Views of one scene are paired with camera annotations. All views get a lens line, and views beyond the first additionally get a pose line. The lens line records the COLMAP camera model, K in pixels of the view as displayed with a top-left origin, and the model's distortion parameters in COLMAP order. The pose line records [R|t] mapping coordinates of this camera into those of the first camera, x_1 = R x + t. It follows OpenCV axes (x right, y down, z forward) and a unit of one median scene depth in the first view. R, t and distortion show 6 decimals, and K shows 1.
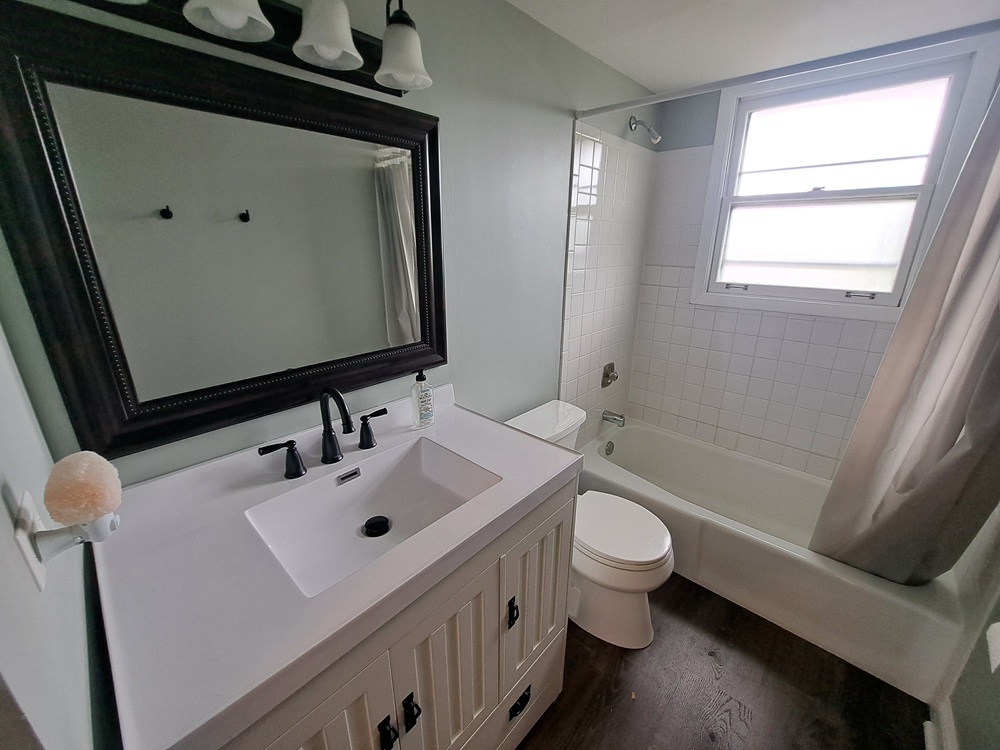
lens RADIAL K [[395.9, 0, 497.3], [0, 395.9, 374.0], [0, 0, 1]] dist [-0.014647, -0.000460]
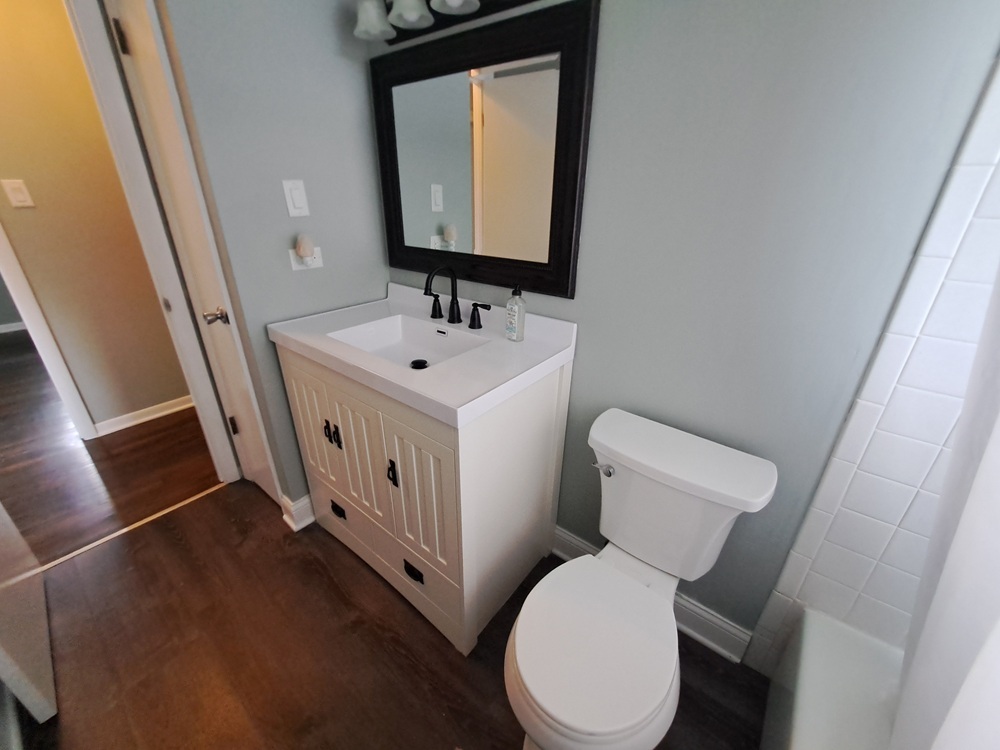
lens RADIAL K [[395.9, 0, 500.2], [0, 395.9, 374.2], [0, 0, 1]] dist [-0.014647, -0.000460]
pose [[0.086611, 0.411704, -0.907193, 0.991318], [-0.335163, 0.869576, 0.362634, -0.195963], [0.938171, 0.272649, 0.213303, 0.919606]]
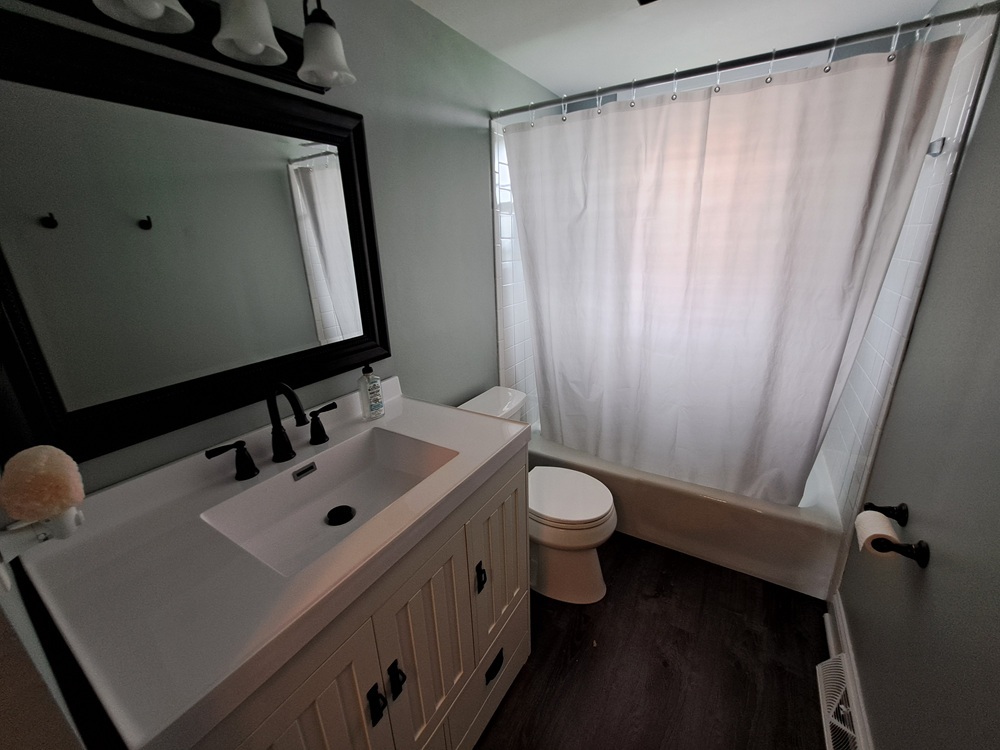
lens RADIAL K [[395.9, 0, 496.9], [0, 395.9, 375.8], [0, 0, 1]] dist [-0.014647, -0.000460]
pose [[0.981711, -0.094170, 0.165458, -0.042596], [0.095171, 0.995459, 0.001886, 0.064097], [-0.164884, 0.013896, 0.986215, -0.066840]]
